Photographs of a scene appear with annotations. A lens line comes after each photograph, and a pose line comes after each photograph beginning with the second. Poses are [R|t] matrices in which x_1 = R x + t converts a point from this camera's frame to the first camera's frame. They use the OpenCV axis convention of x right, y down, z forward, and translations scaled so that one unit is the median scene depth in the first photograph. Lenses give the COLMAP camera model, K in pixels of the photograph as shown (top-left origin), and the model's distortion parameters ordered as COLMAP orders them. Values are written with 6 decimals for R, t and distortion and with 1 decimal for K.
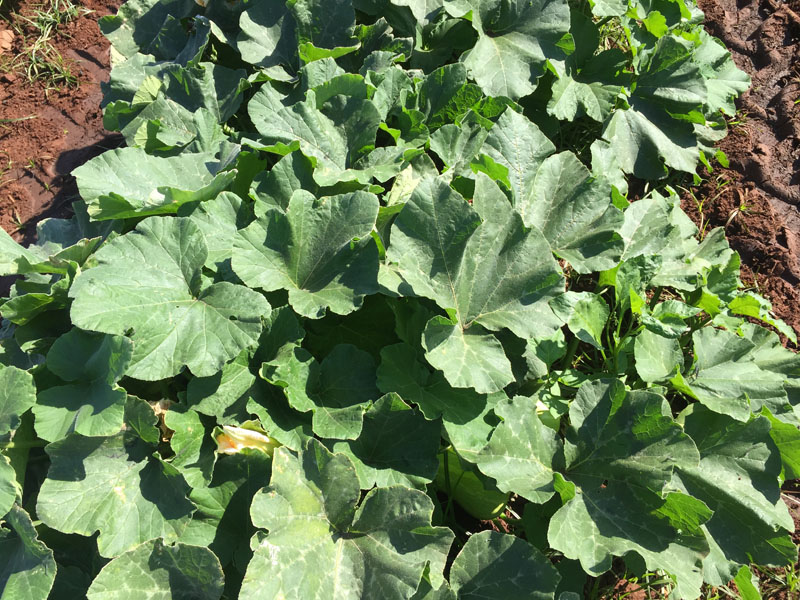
lens RADIAL K [[679.0, 0, 400.0], [0, 679.0, 300.0], [0, 0, 1]] dist [0.468859, -0.476821]
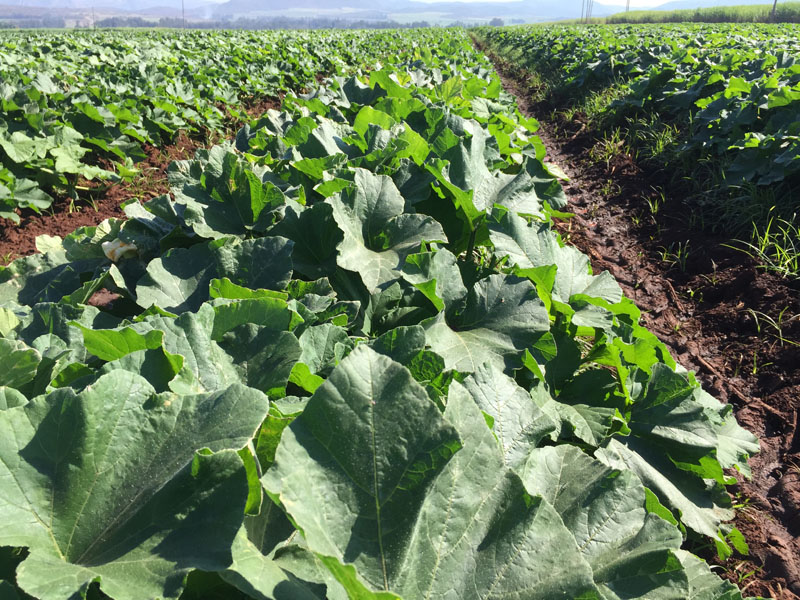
lens RADIAL K [[723.1, 0, 395.6], [0, 723.1, 299.7], [0, 0, 1]] dist [0.123393, -0.148110]
pose [[0.987377, 0.151822, 0.045133, 0.021960], [-0.103162, 0.832658, -0.544094, 0.069909], [-0.120186, 0.532569, 0.837810, 0.356384]]
